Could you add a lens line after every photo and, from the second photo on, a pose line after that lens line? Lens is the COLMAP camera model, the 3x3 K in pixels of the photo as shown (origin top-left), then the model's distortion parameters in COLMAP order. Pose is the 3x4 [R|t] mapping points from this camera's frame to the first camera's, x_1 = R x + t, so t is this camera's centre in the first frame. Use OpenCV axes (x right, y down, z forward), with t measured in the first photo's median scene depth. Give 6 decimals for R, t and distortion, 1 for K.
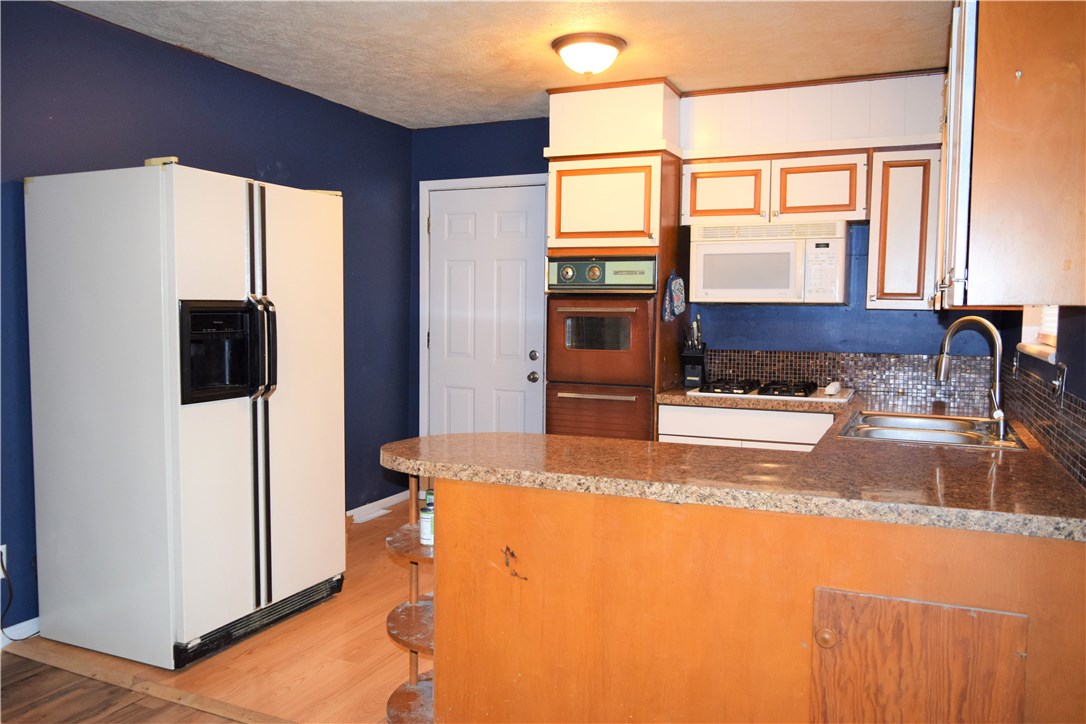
lens RADIAL K [[848.3, 0, 543.0], [0, 848.3, 362.0], [0, 0, 1]] dist [-0.007491, -0.002833]
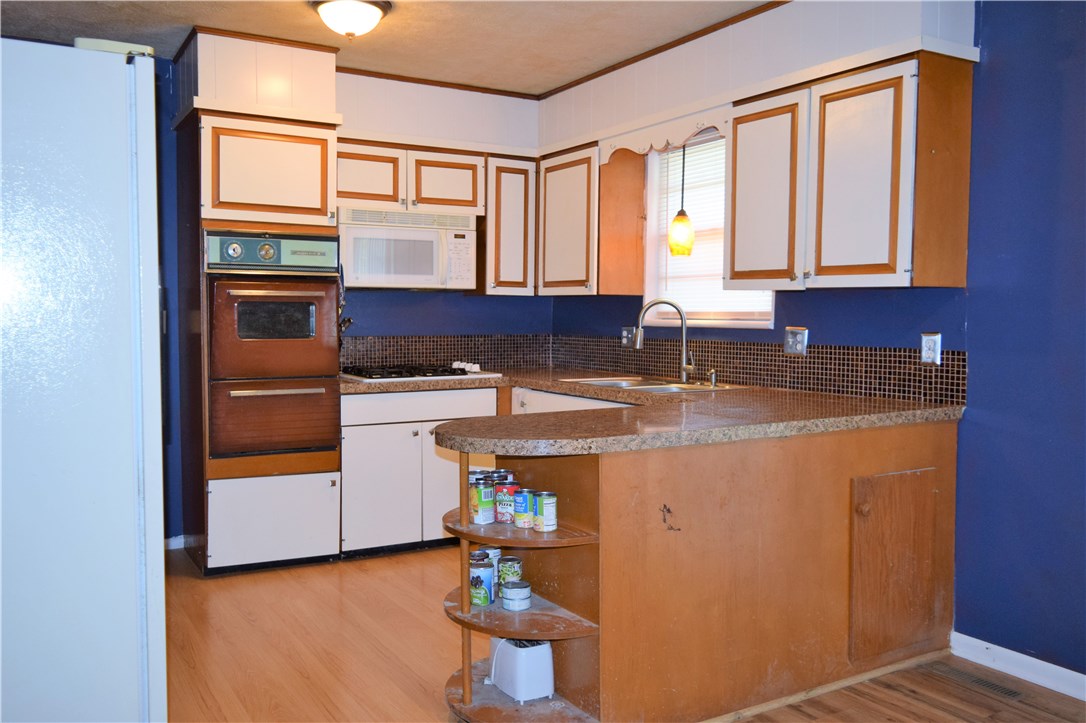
lens RADIAL K [[909.1, 0, 543.0], [0, 909.1, 361.5], [0, 0, 1]] dist [-0.009556, -0.003204]
pose [[0.578662, -0.051604, 0.813933, -0.567656], [0.051918, 0.998303, 0.026382, -0.001918], [-0.813913, 0.026991, 0.580359, 0.237447]]
